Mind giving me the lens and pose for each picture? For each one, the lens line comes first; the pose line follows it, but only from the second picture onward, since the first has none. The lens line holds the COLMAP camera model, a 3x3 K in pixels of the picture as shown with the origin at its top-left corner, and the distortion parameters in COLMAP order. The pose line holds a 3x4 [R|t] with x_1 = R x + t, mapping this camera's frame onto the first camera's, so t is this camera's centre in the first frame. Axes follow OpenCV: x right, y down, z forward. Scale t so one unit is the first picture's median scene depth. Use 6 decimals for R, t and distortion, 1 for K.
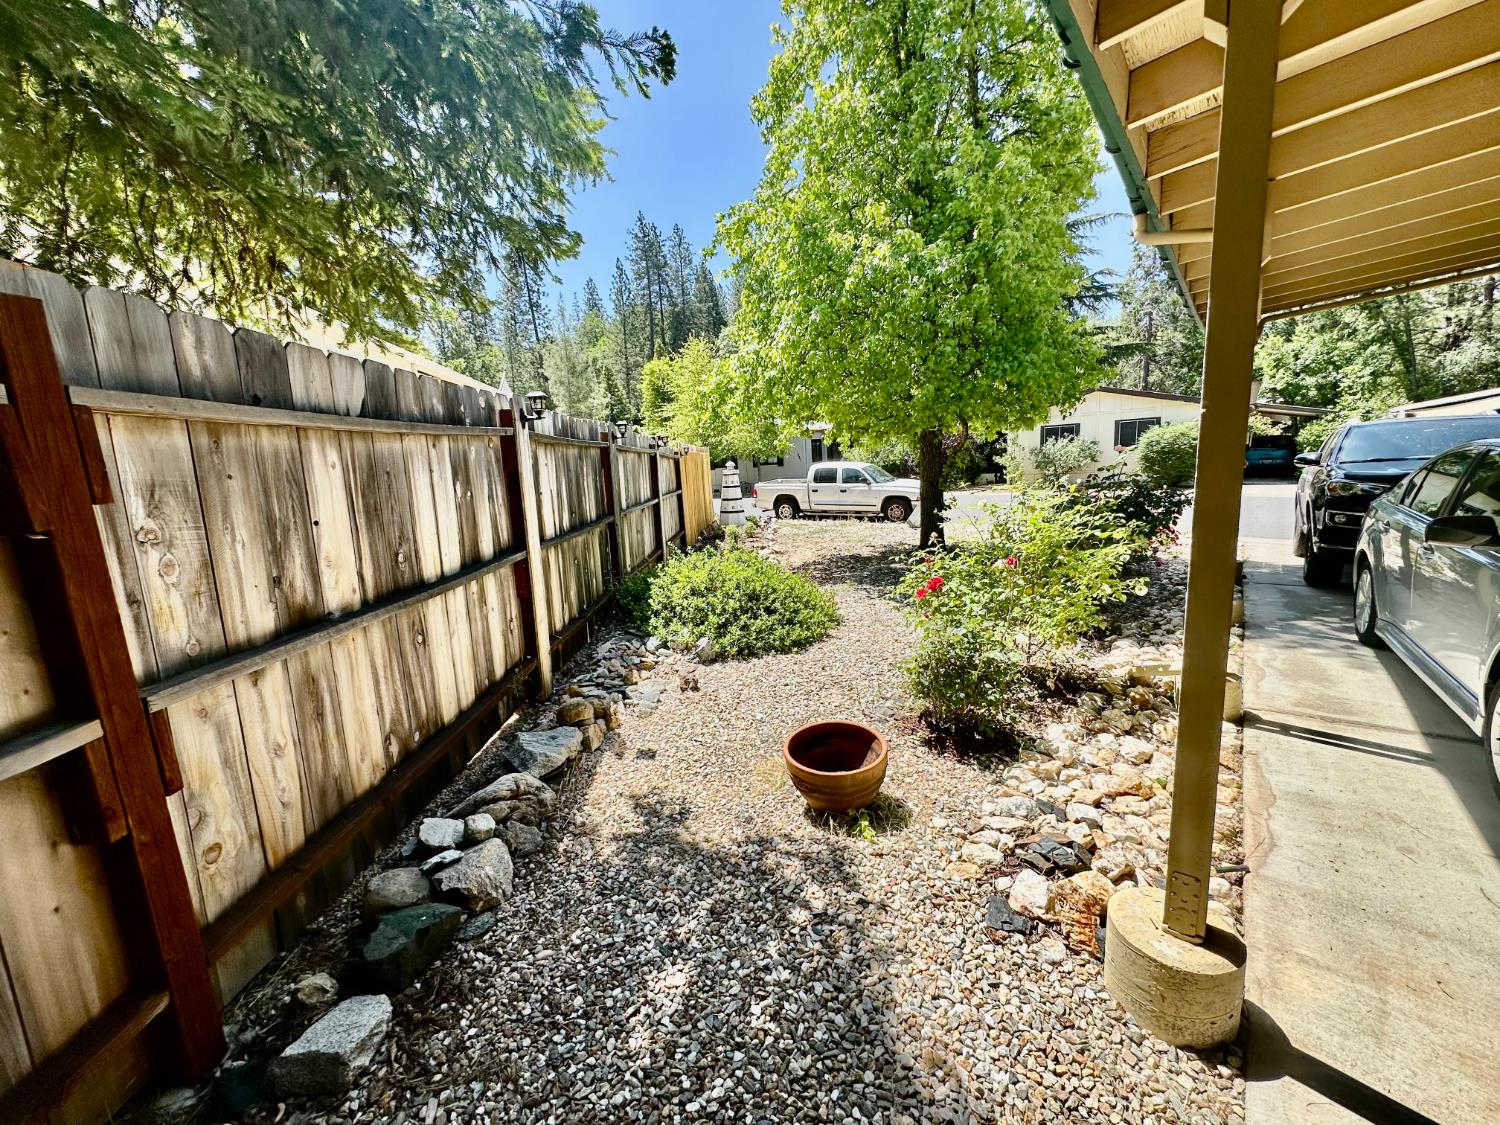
lens RADIAL K [[597.1, 0, 749.3], [0, 597.1, 567.5], [0, 0, 1]] dist [-0.003718, 0.000215]
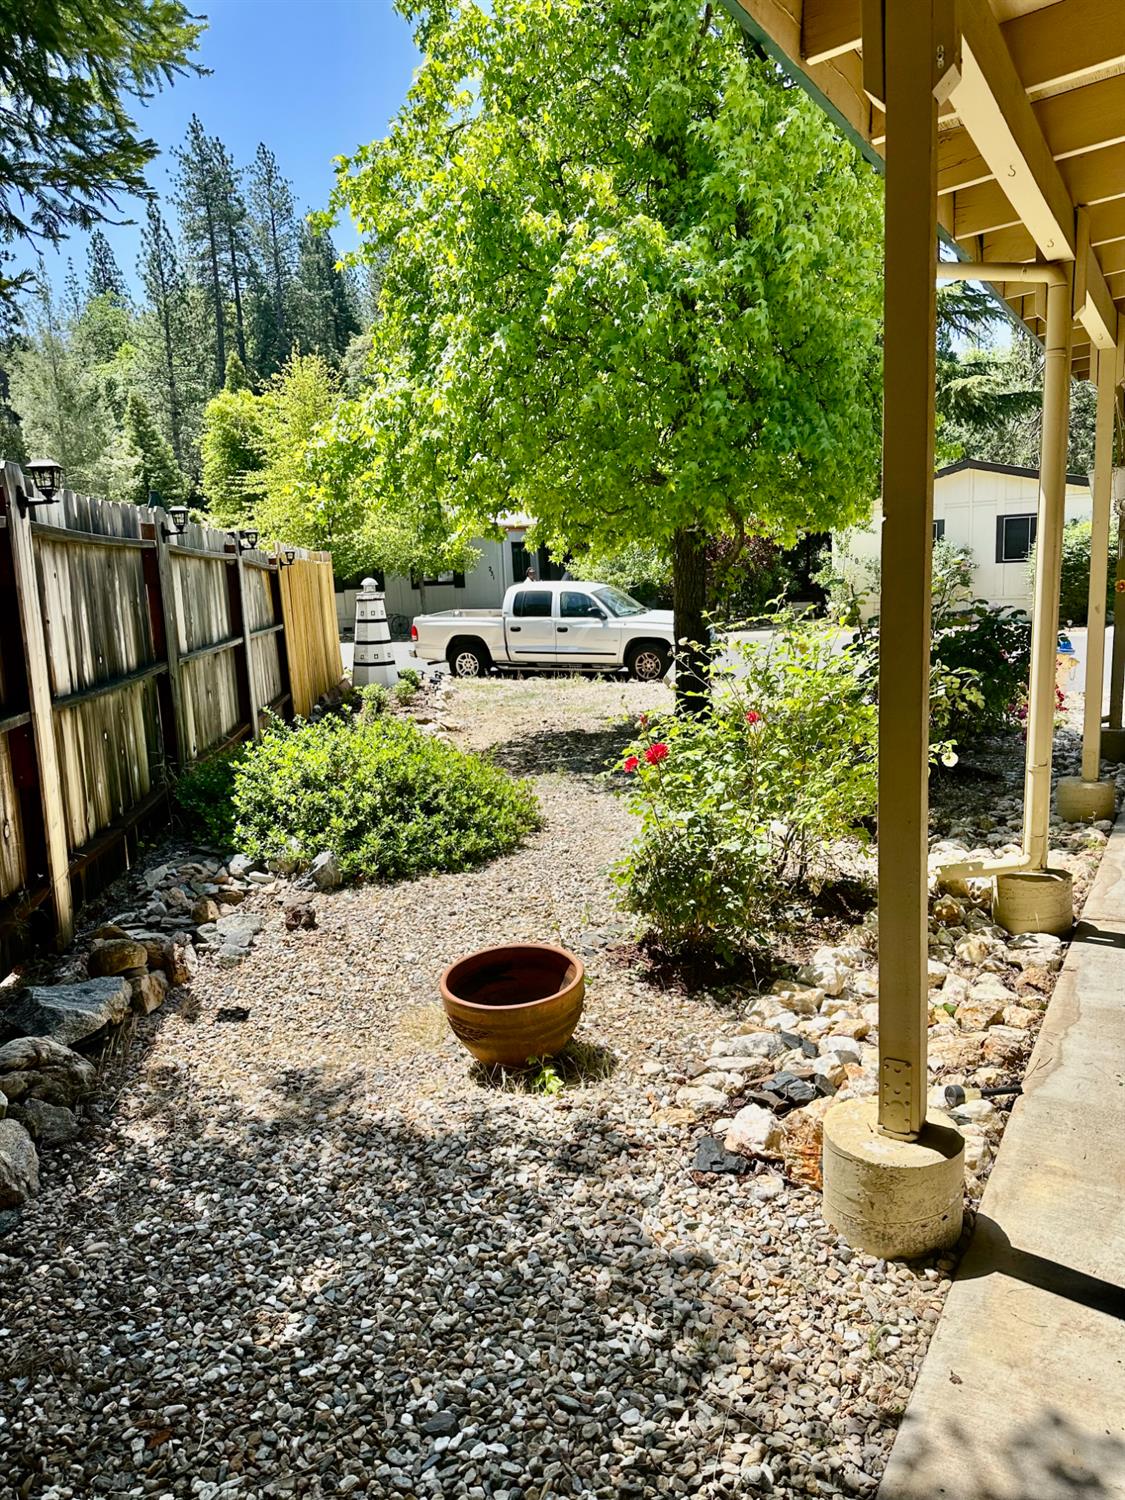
lens RADIAL K [[1048.9, 0, 562.5], [0, 1048.9, 750.0], [0, 0, 1]] dist [0.106321, -0.141171]
pose [[0.989396, -0.013233, 0.144639, 0.018785], [0.015366, 0.999789, -0.013639, 0.036838], [-0.144428, 0.015717, 0.989391, -0.196528]]
